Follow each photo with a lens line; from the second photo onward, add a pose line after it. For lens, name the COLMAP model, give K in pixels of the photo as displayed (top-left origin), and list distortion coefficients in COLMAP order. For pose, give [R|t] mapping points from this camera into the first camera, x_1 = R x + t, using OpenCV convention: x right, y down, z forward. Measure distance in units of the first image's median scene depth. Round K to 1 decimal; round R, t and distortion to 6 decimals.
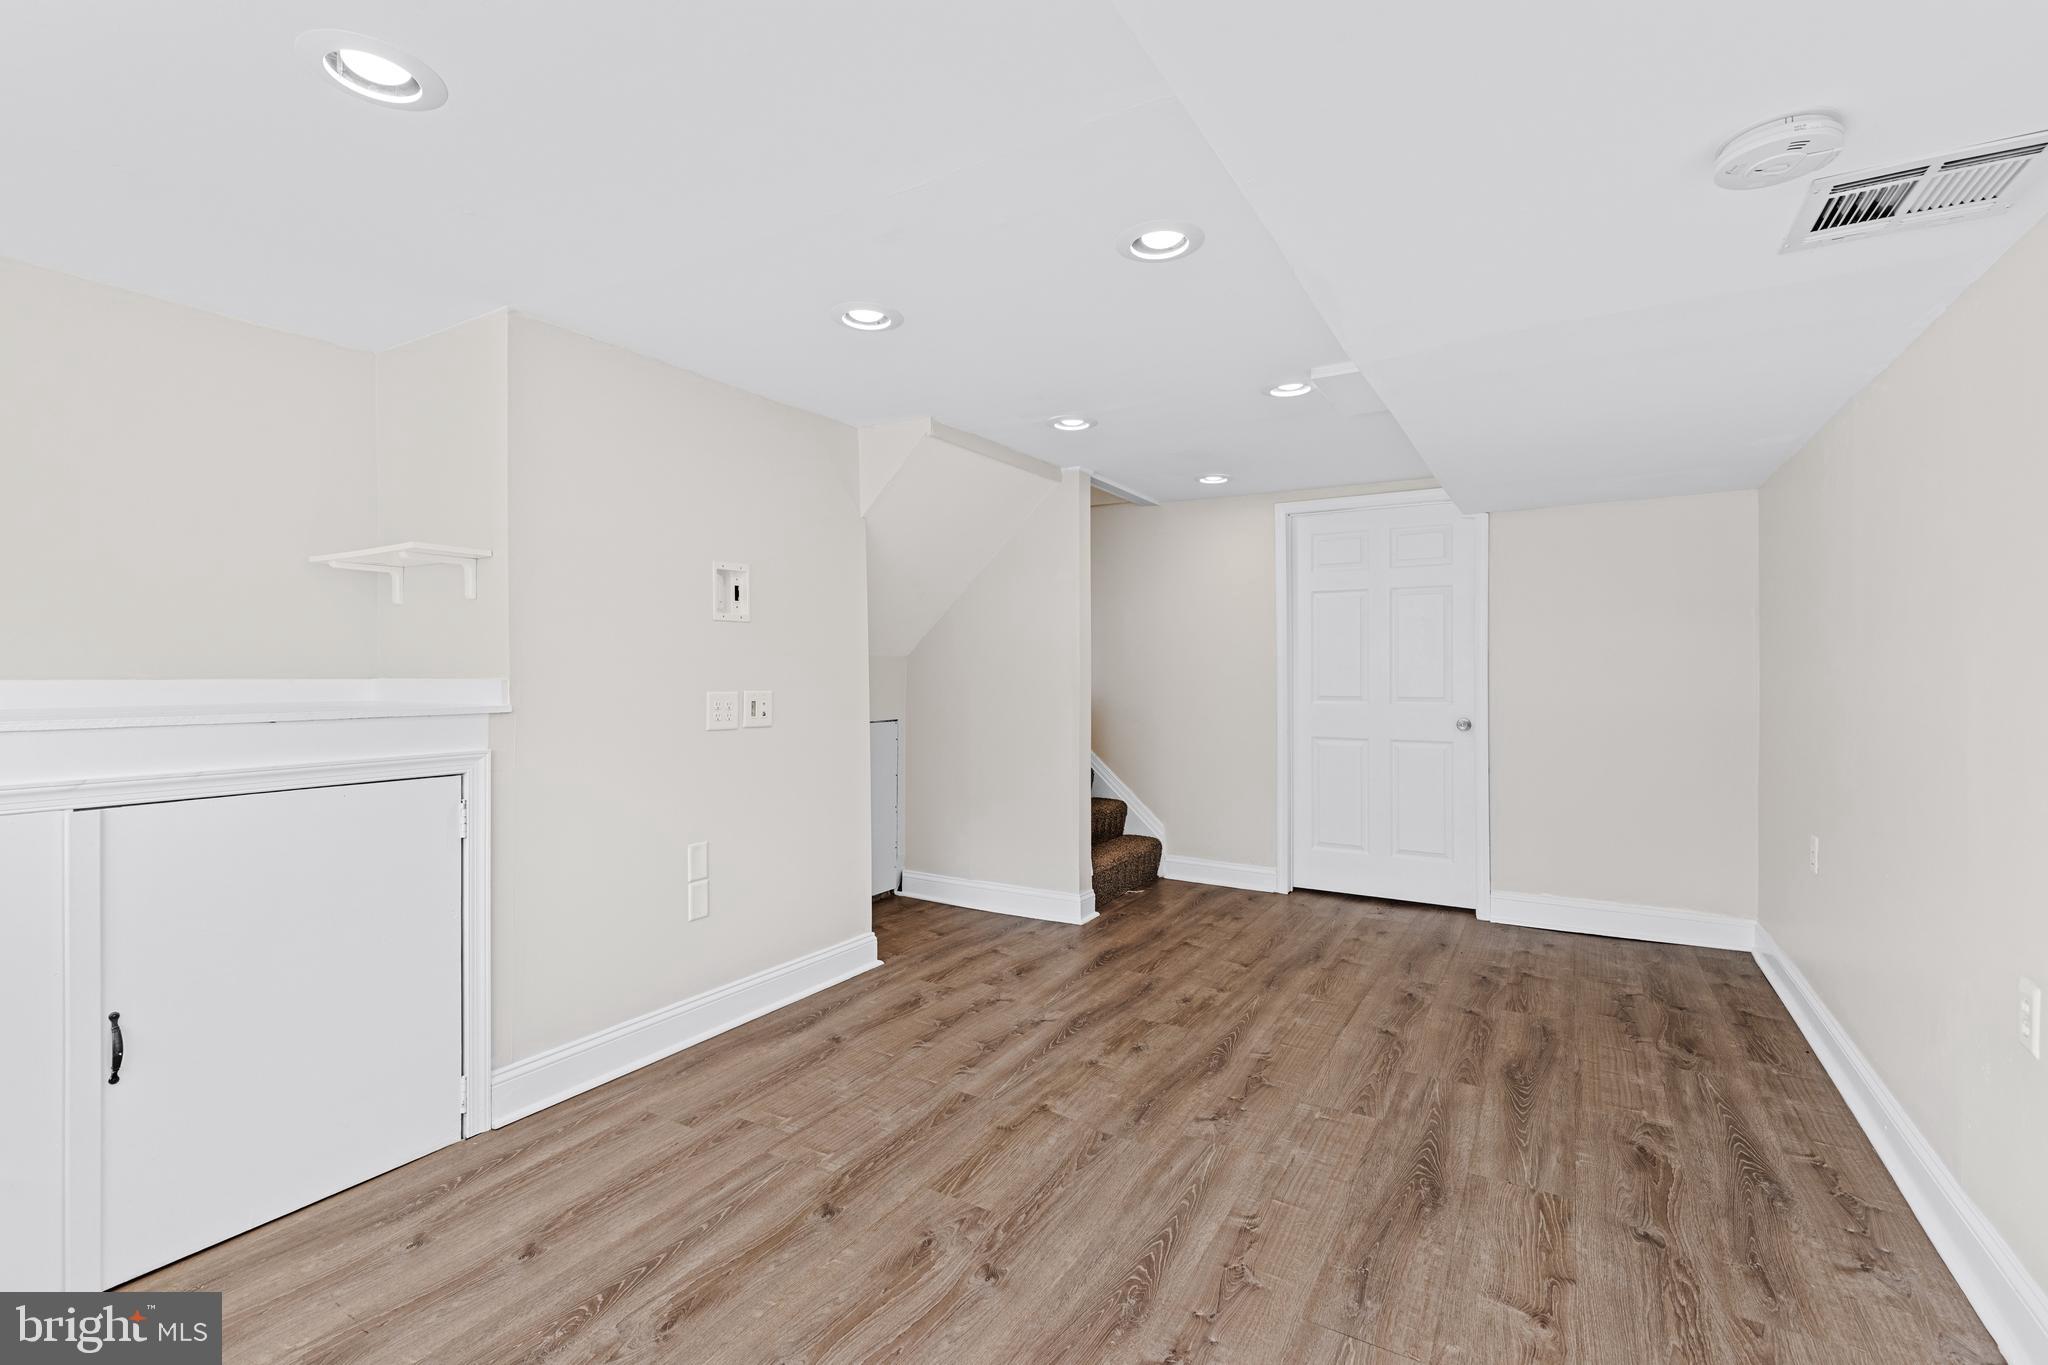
lens RADIAL K [[920.1, 0, 1033.6], [0, 920.1, 683.9], [0, 0, 1]] dist [0.005141, -0.001775]
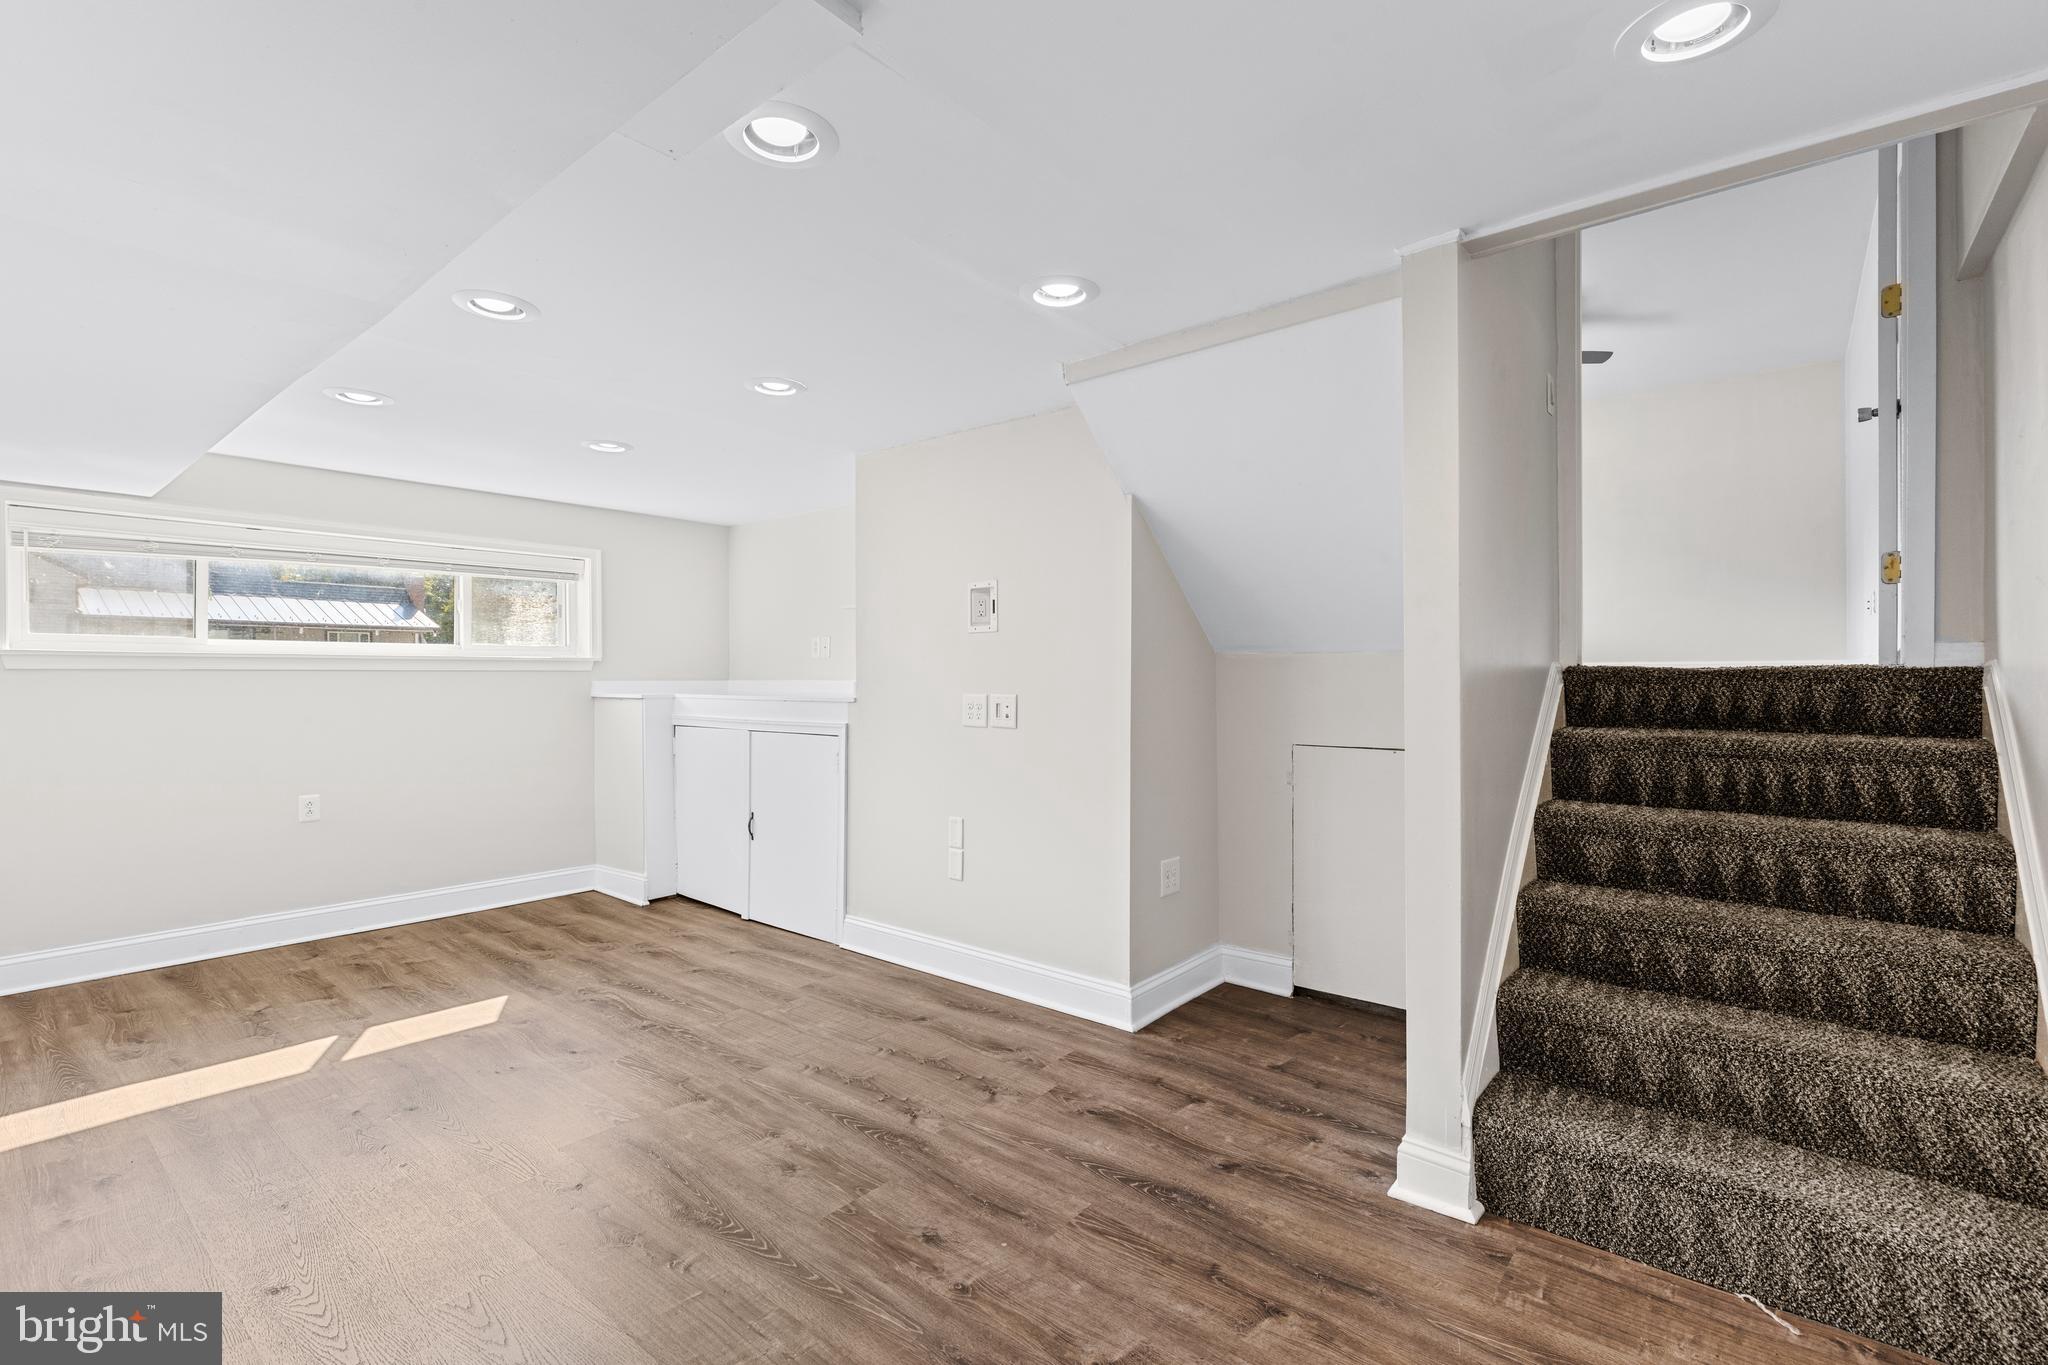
lens RADIAL K [[920.1, 0, 1023.7], [0, 920.1, 678.9], [0, 0, 1]] dist [0.005141, -0.001775]
pose [[-0.165926, 0.007561, -0.986109, 0.946772], [-0.008342, 0.999924, 0.009070, -0.025687], [0.986103, 0.009731, -0.165850, 1.485543]]
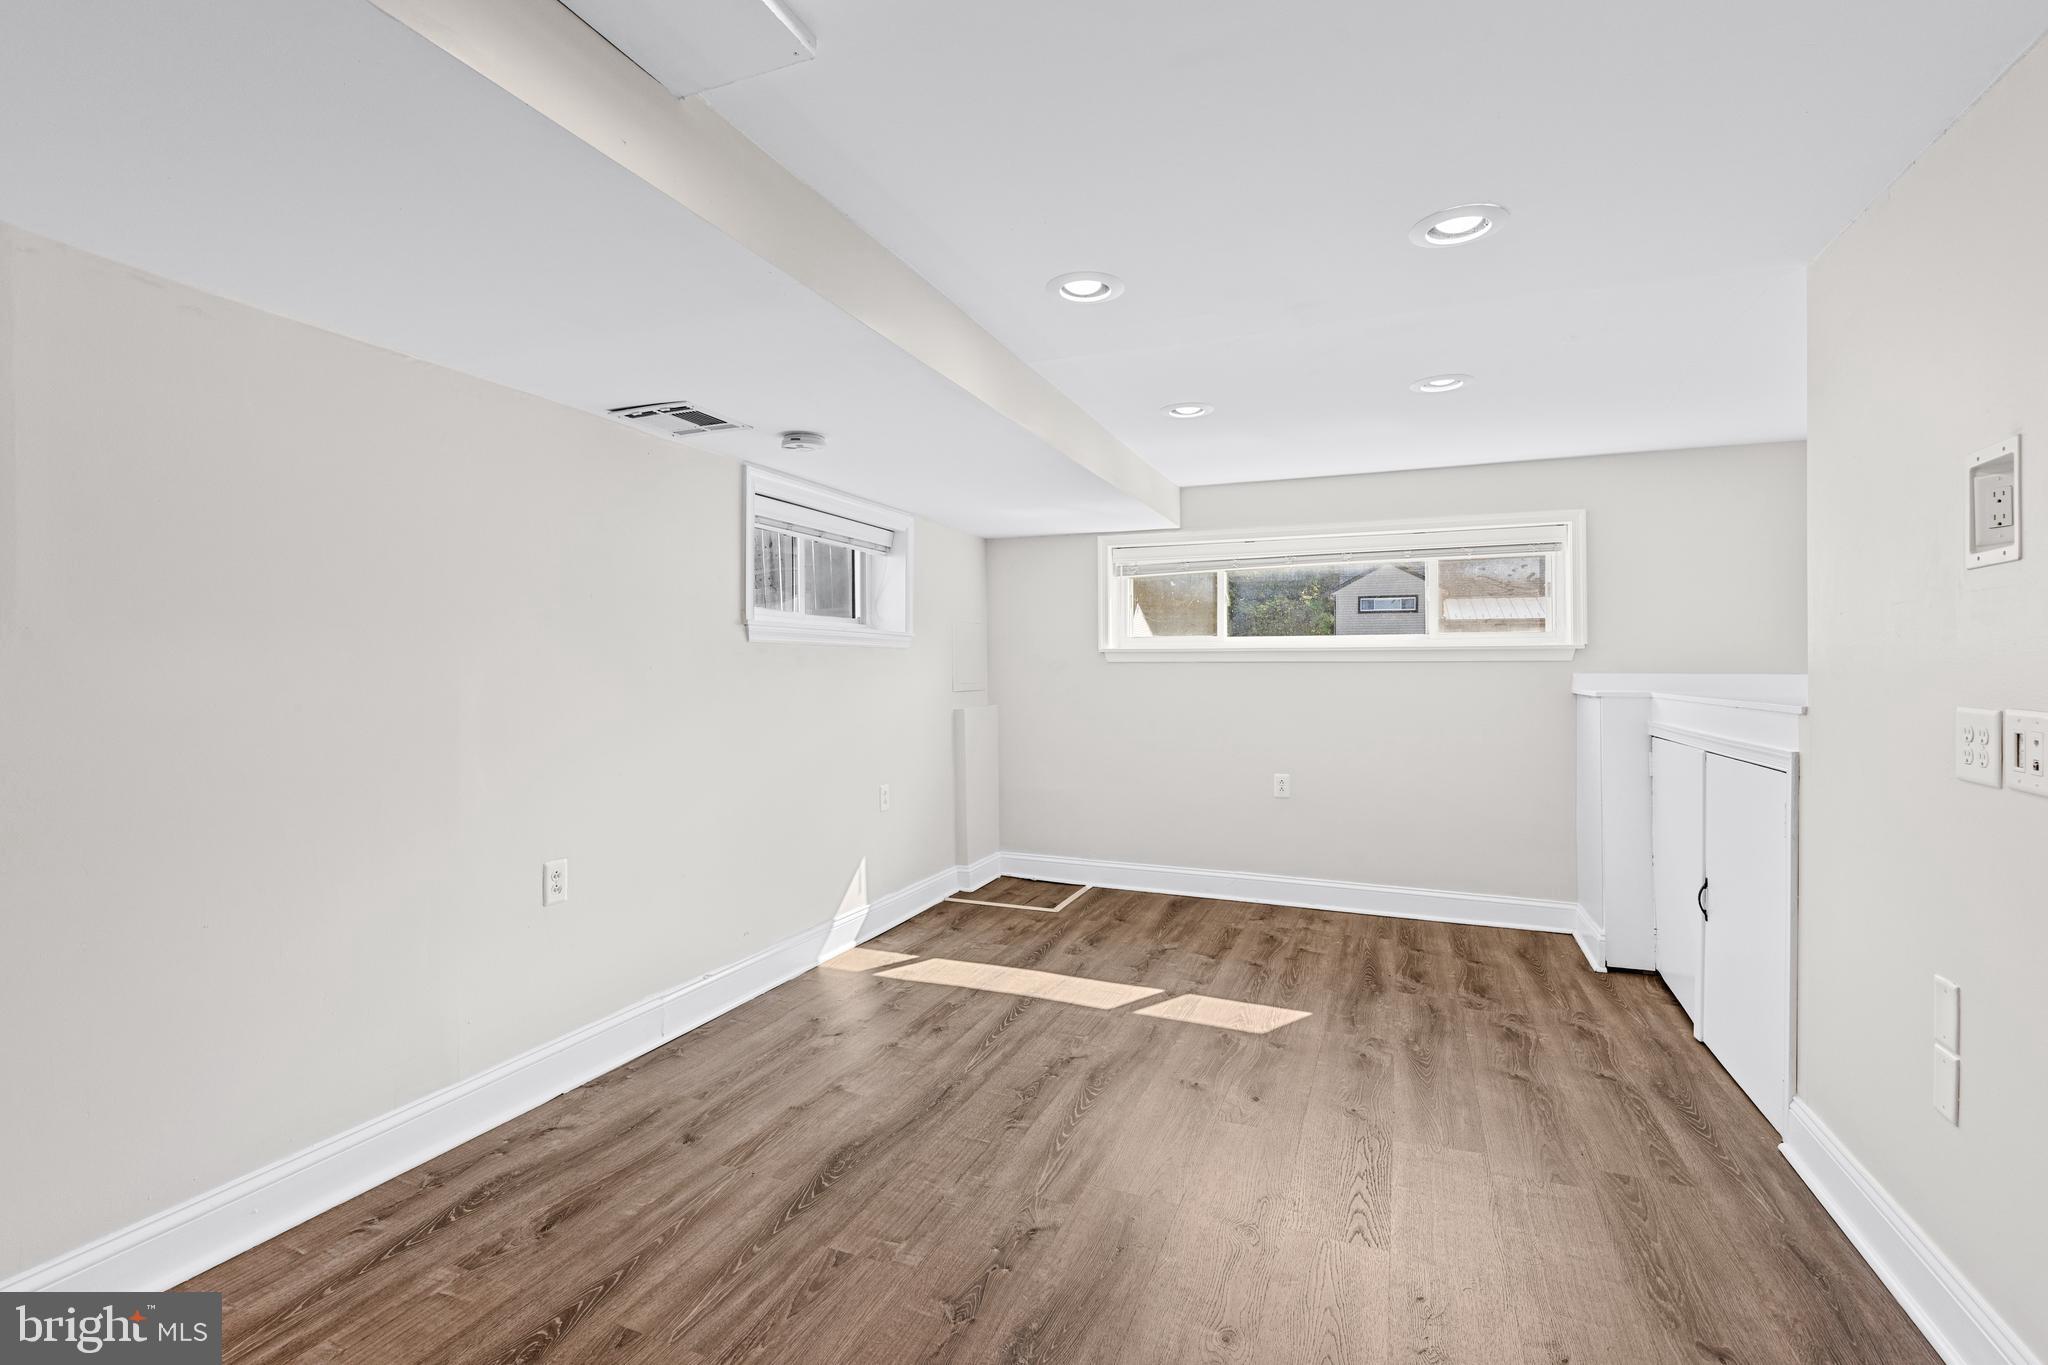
lens RADIAL K [[920.1, 0, 1020.7], [0, 920.1, 665.6], [0, 0, 1]] dist [0.005141, -0.001775]
pose [[-0.990700, 0.002174, -0.136050, 0.299494], [0.001089, 0.999967, 0.008048, -0.023312], [0.136063, 0.007825, -0.990669, 1.695561]]
